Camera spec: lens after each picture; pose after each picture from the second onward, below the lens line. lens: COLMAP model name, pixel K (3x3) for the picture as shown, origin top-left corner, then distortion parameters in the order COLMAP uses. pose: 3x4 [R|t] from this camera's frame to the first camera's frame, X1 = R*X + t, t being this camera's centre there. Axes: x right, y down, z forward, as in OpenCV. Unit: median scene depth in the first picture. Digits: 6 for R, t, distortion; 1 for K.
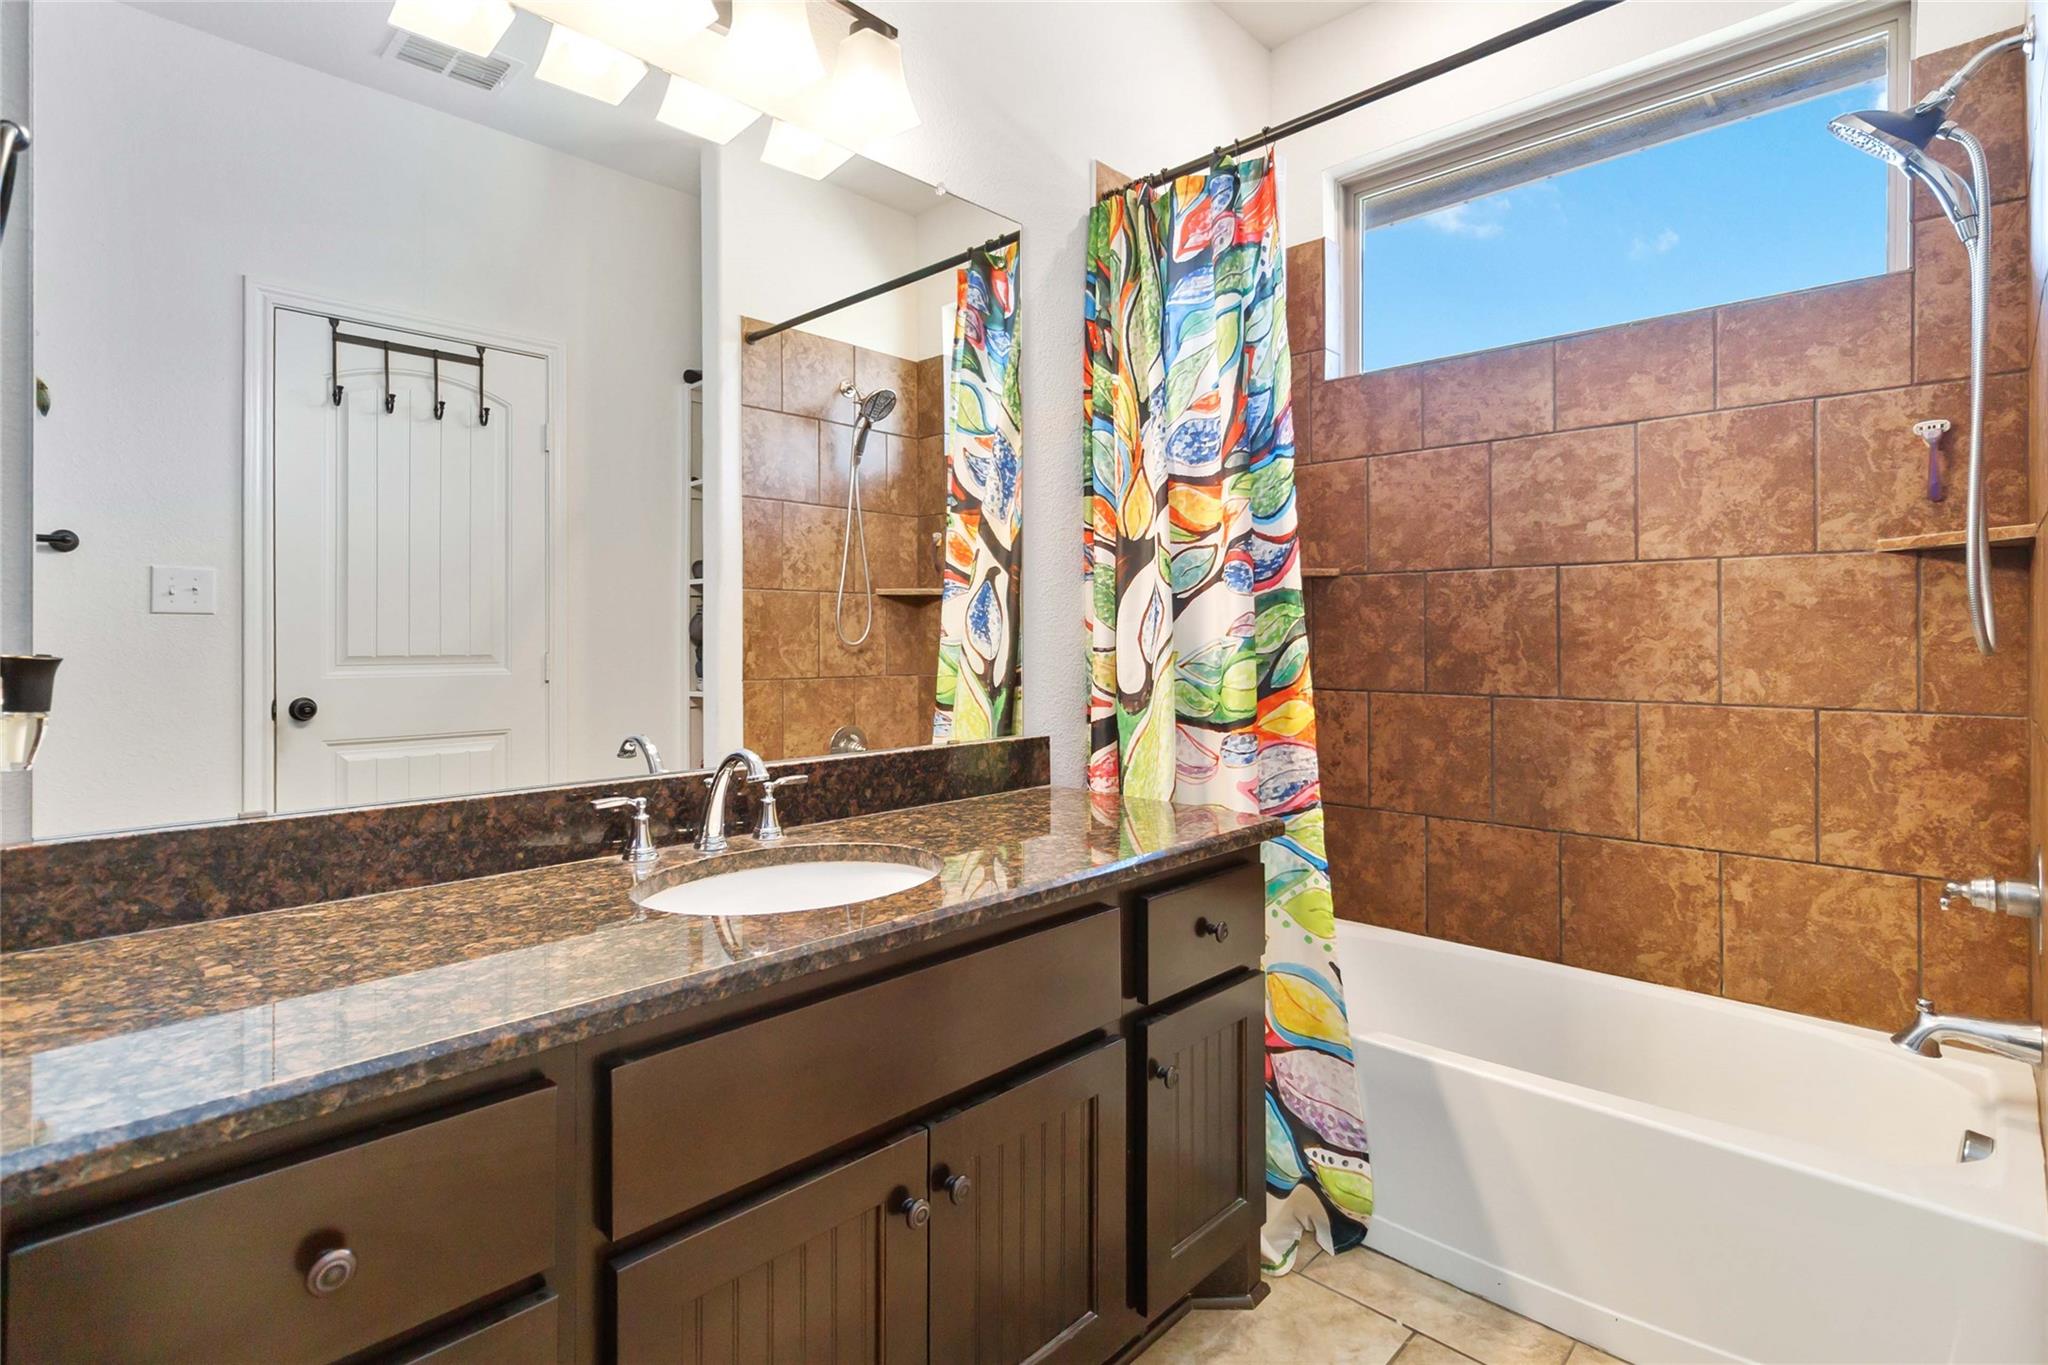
lens RADIAL K [[982.1, 0, 987.9], [0, 982.1, 632.7], [0, 0, 1]] dist [0.005587, 0.000571]
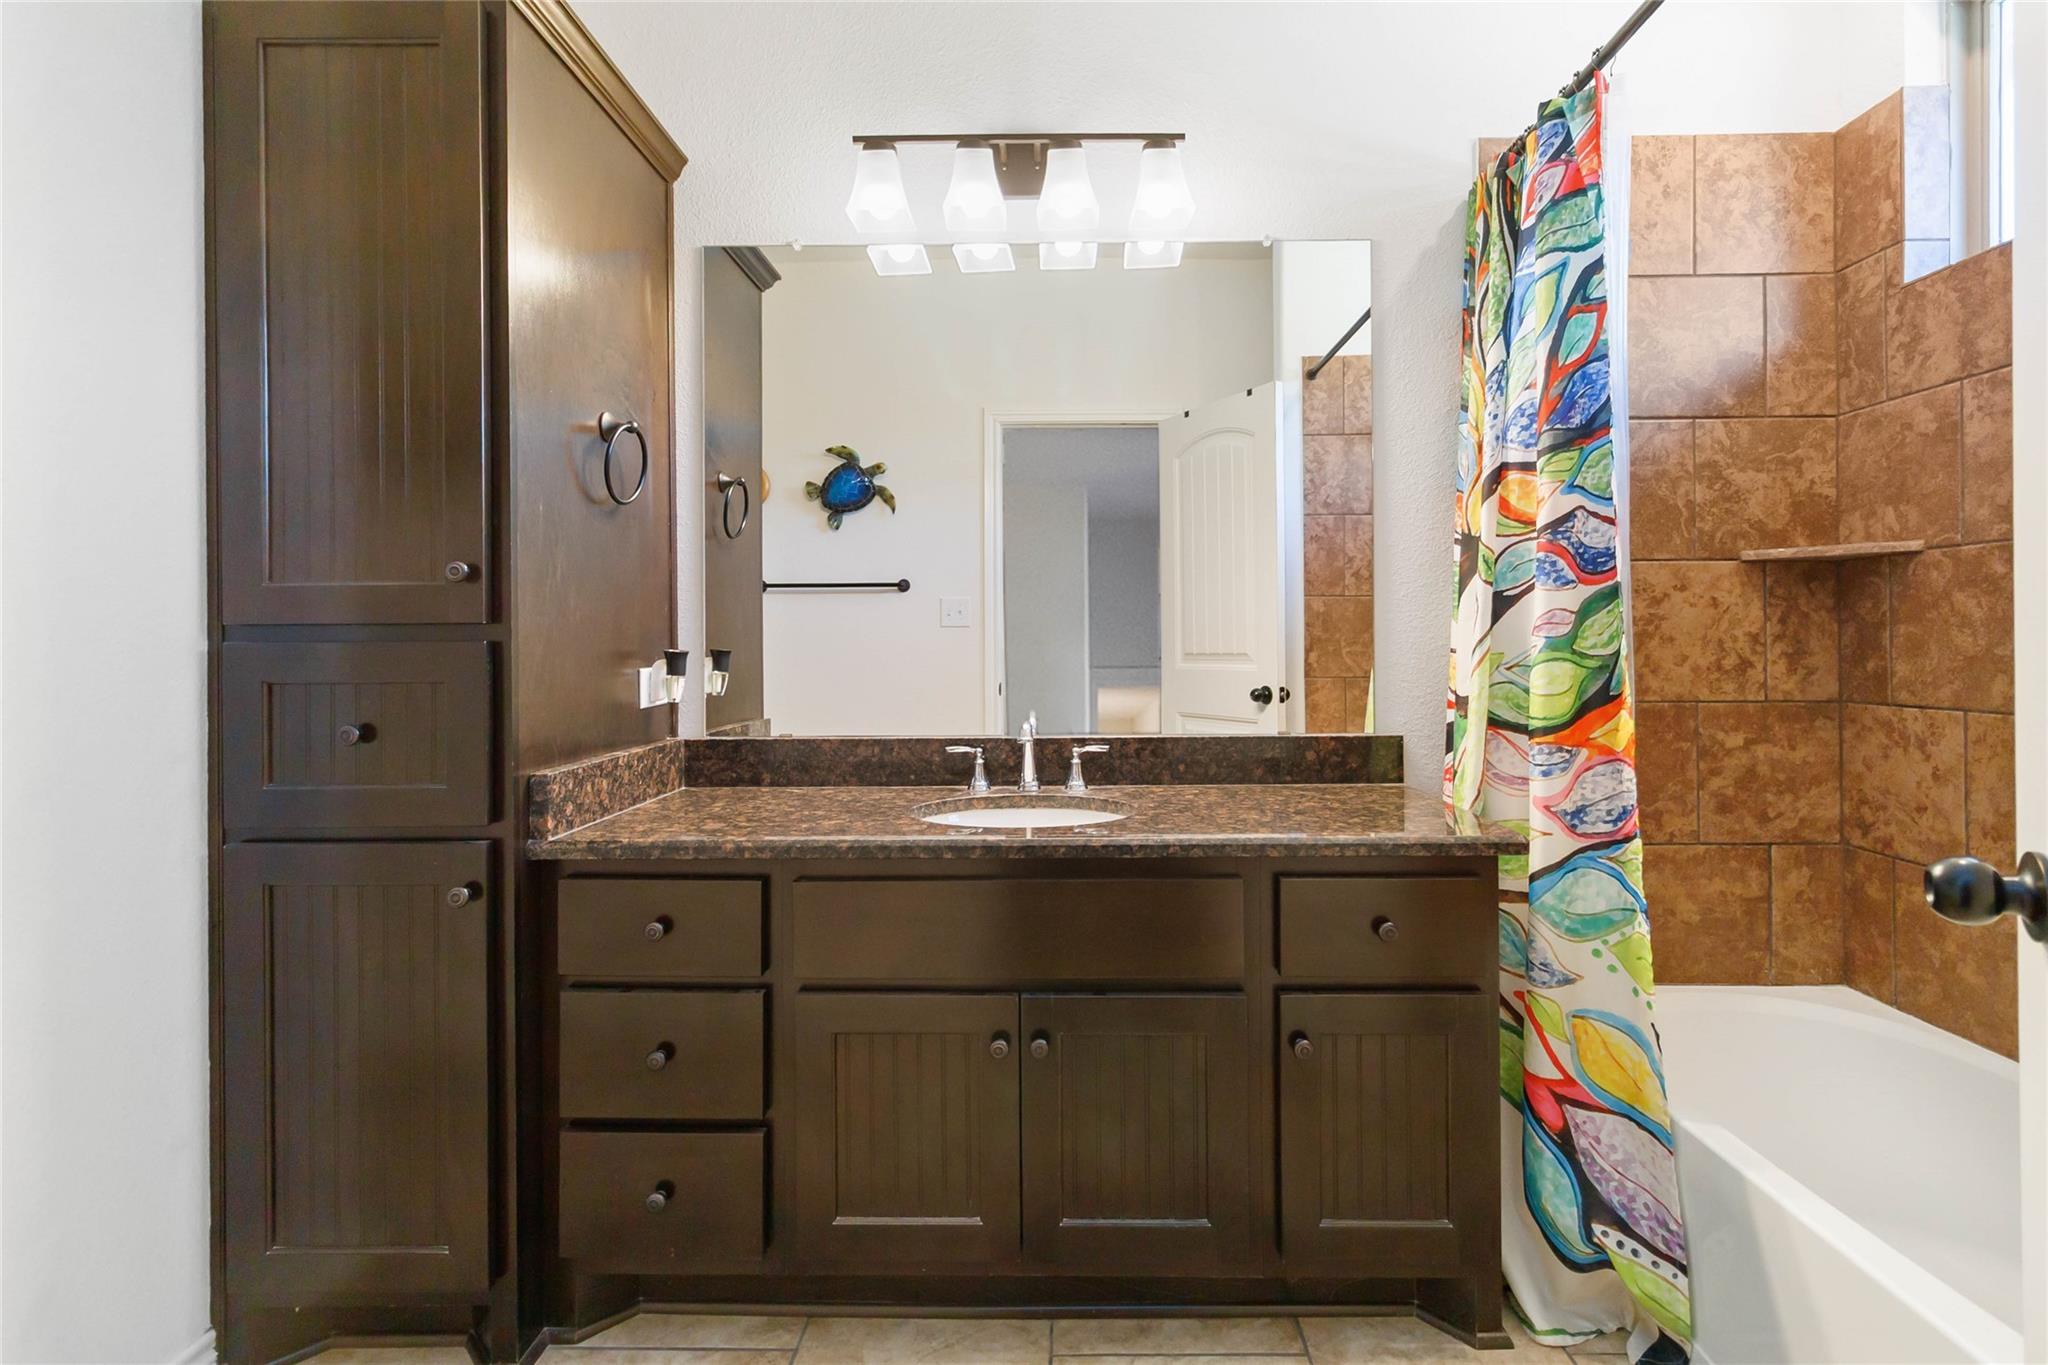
lens RADIAL K [[982.1, 0, 1118.1], [0, 982.1, 642.0], [0, 0, 1]] dist [0.005587, 0.000571]
pose [[0.692593, -0.004489, -0.721315, 0.611444], [0.009131, 0.999955, 0.002545, 0.003415], [0.721271, -0.008349, 0.692603, 0.088422]]
